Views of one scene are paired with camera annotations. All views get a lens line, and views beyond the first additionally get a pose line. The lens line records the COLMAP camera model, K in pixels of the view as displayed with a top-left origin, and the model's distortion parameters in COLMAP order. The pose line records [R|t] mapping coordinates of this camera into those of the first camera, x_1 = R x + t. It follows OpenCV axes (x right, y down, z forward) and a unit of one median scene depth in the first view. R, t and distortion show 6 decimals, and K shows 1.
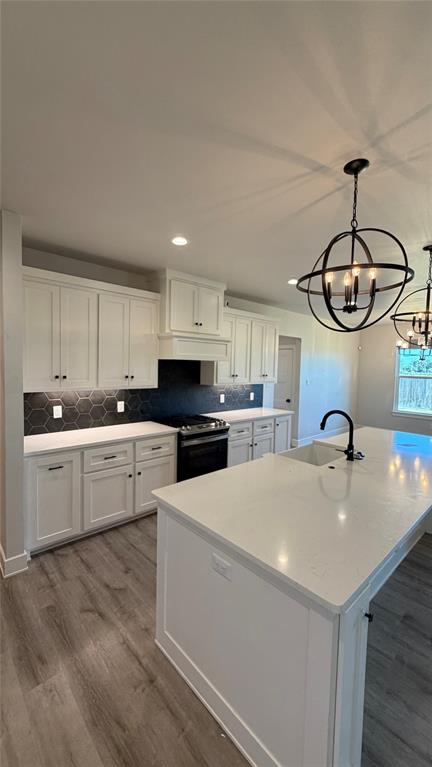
lens RADIAL K [[306.3, 0, 214.1], [0, 306.3, 384.4], [0, 0, 1]] dist [0.000892, -0.000129]
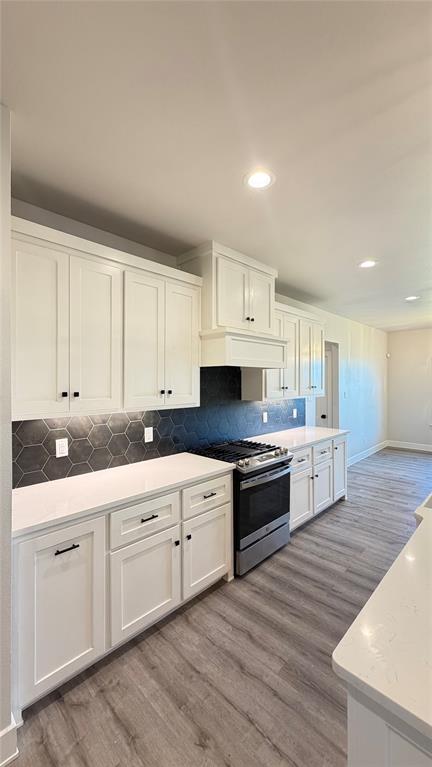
lens RADIAL K [[306.3, 0, 214.3], [0, 306.3, 383.4], [0, 0, 1]] dist [0.000892, -0.000129]
pose [[0.998574, -0.028733, 0.045004, -0.200327], [0.031337, 0.997809, -0.058266, -0.000077], [-0.043231, 0.059593, 0.997286, 0.305755]]
